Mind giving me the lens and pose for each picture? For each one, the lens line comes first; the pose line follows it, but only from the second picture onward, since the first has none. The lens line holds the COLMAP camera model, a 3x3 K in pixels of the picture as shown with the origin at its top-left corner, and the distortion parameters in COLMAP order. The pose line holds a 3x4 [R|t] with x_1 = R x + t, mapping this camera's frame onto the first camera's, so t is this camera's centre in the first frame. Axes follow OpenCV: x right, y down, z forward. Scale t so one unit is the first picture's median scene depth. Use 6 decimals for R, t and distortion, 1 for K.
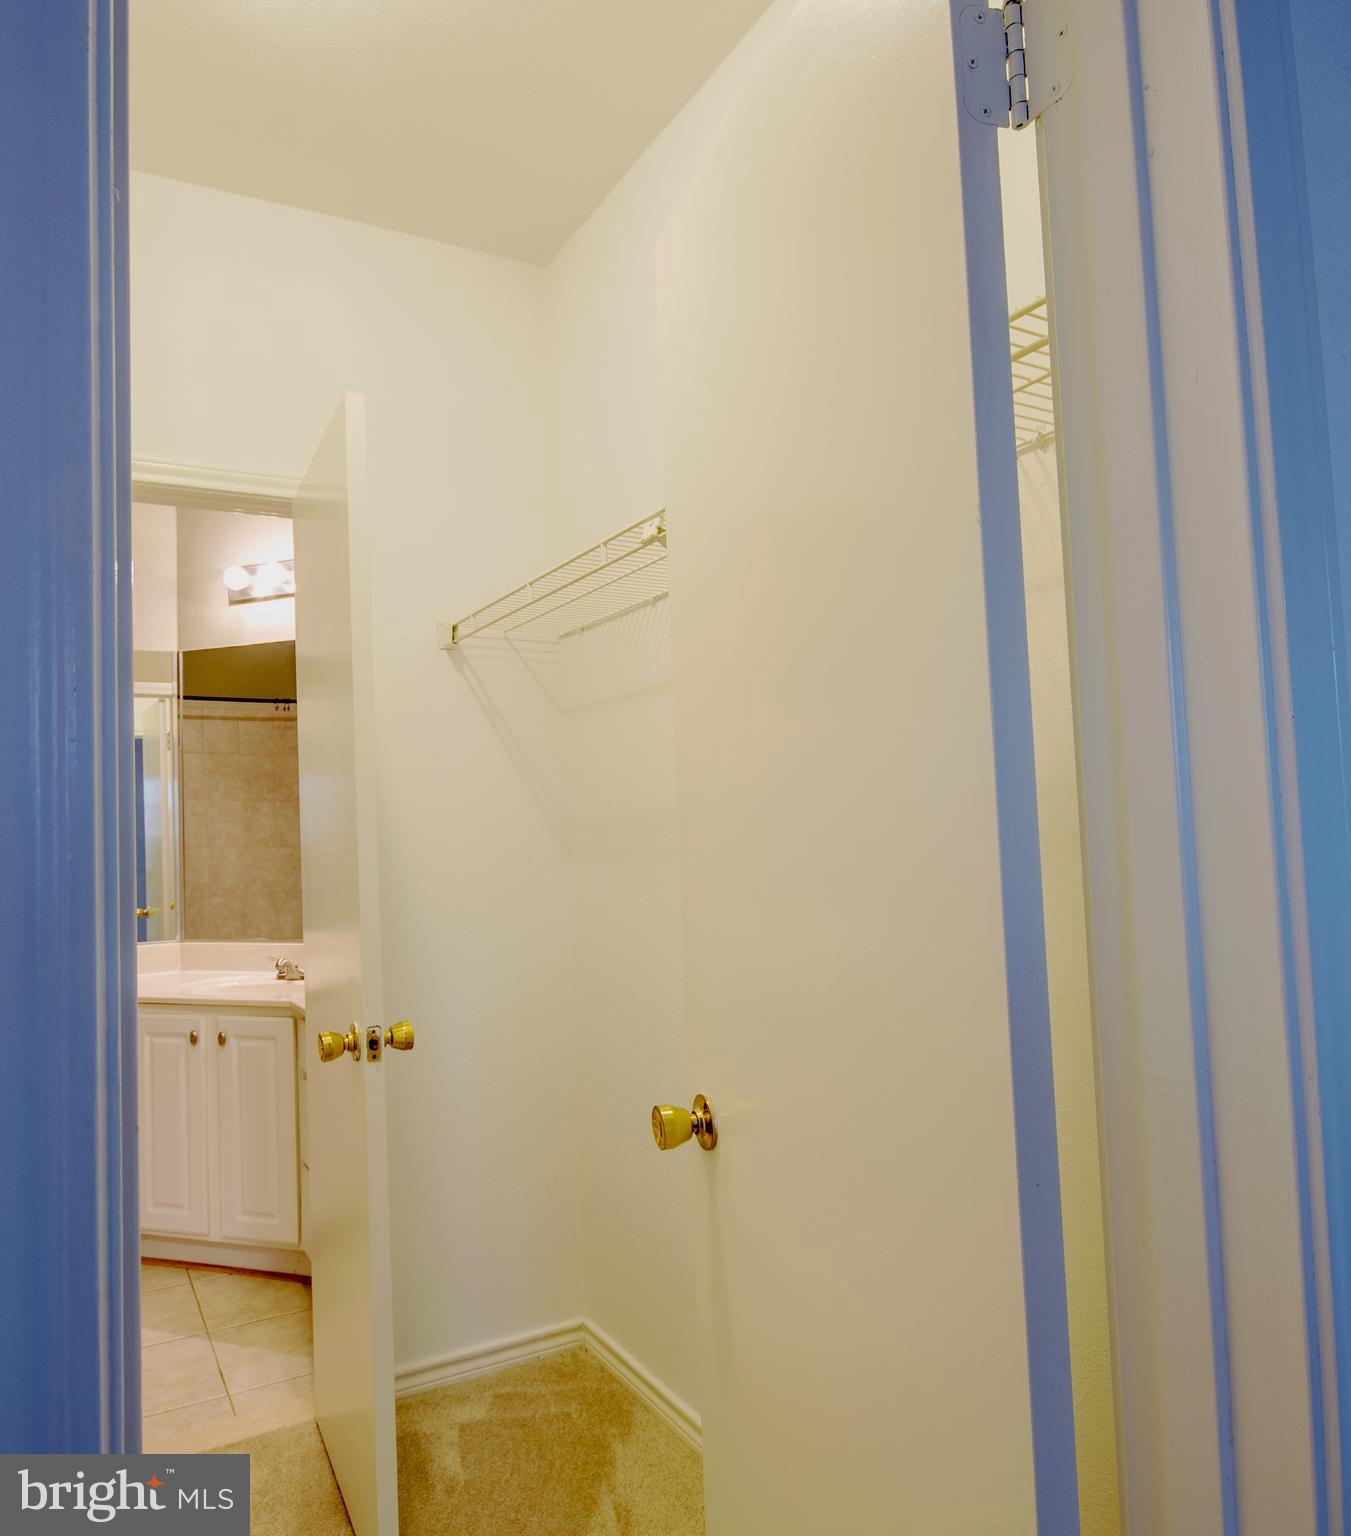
lens RADIAL K [[971.8, 0, 673.5], [0, 971.8, 837.7], [0, 0, 1]] dist [-0.004427, -0.000642]
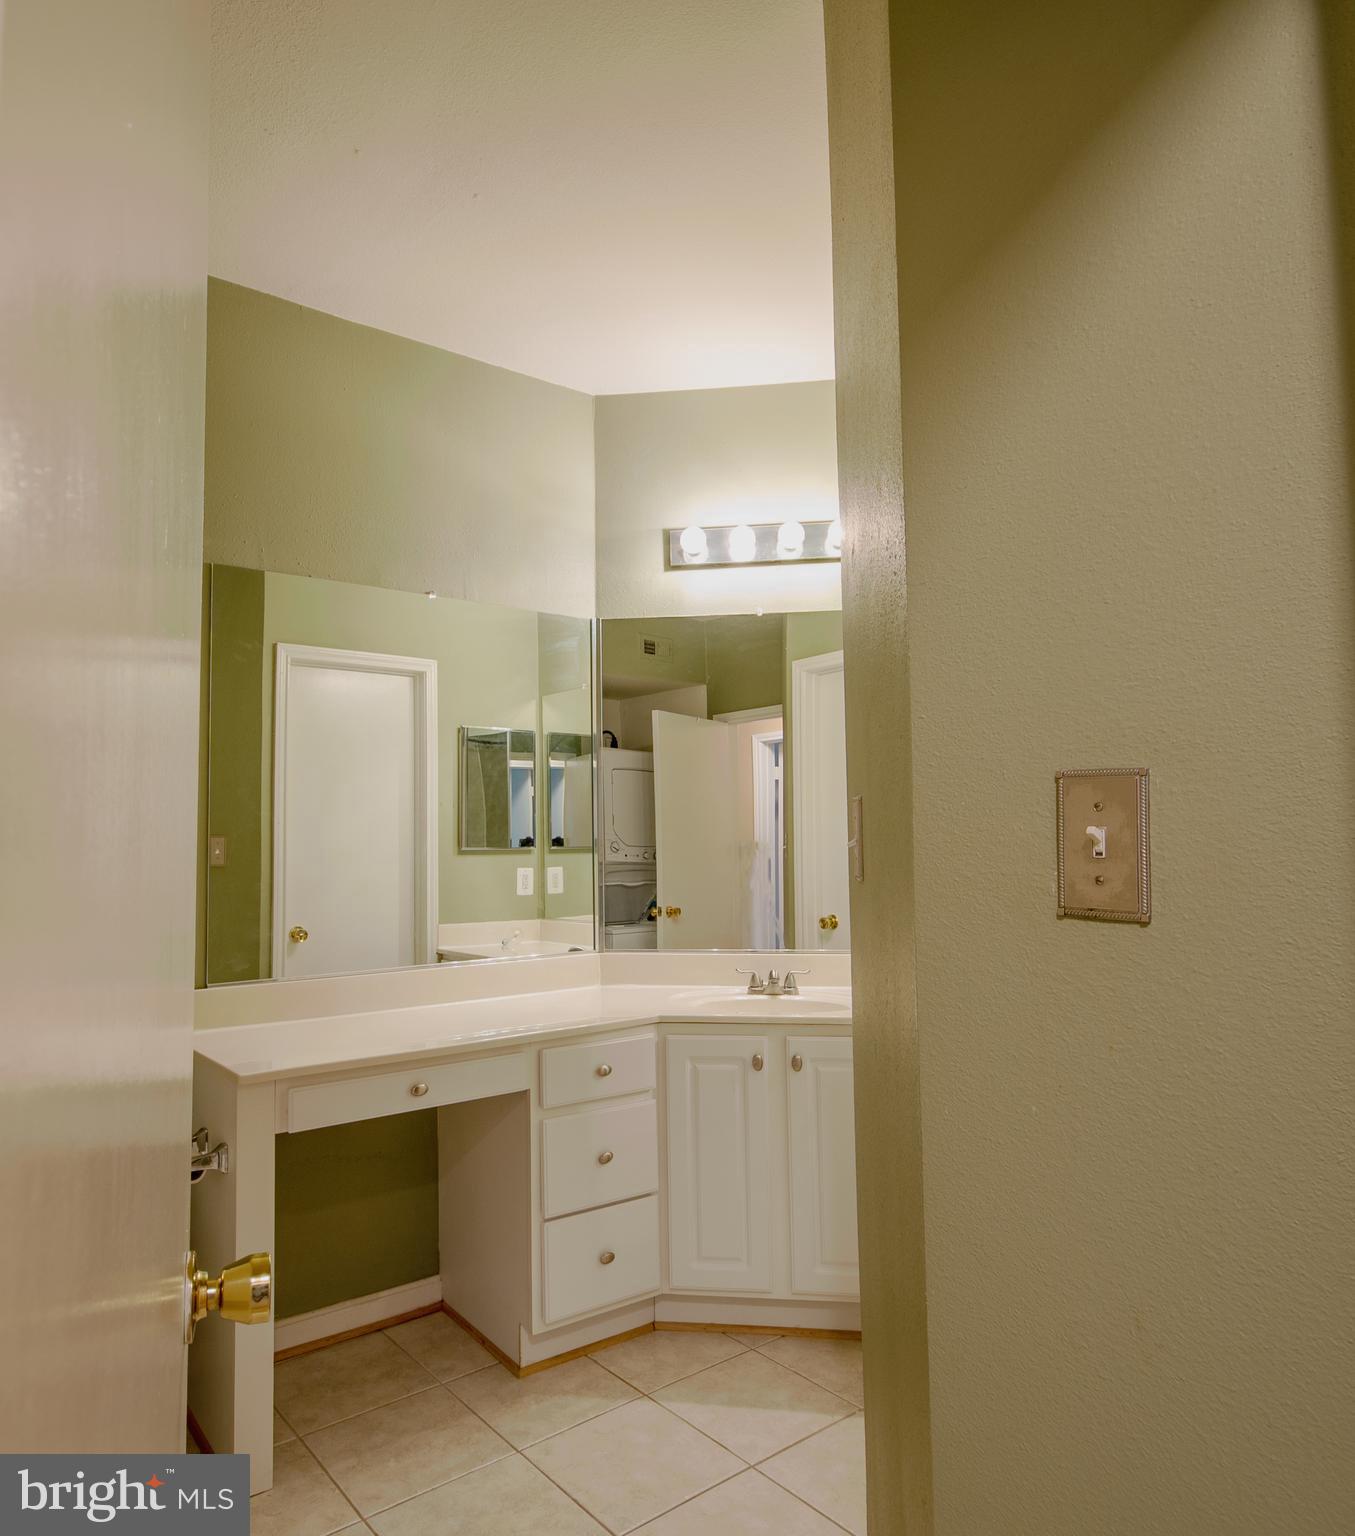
lens RADIAL K [[971.8, 0, 675.5], [0, 971.8, 837.7], [0, 0, 1]] dist [-0.004427, -0.000642]
pose [[0.988163, 0.019549, 0.152155, -0.611046], [-0.016685, 0.999659, -0.020078, 0.022506], [-0.152495, 0.017301, 0.988153, 0.135756]]
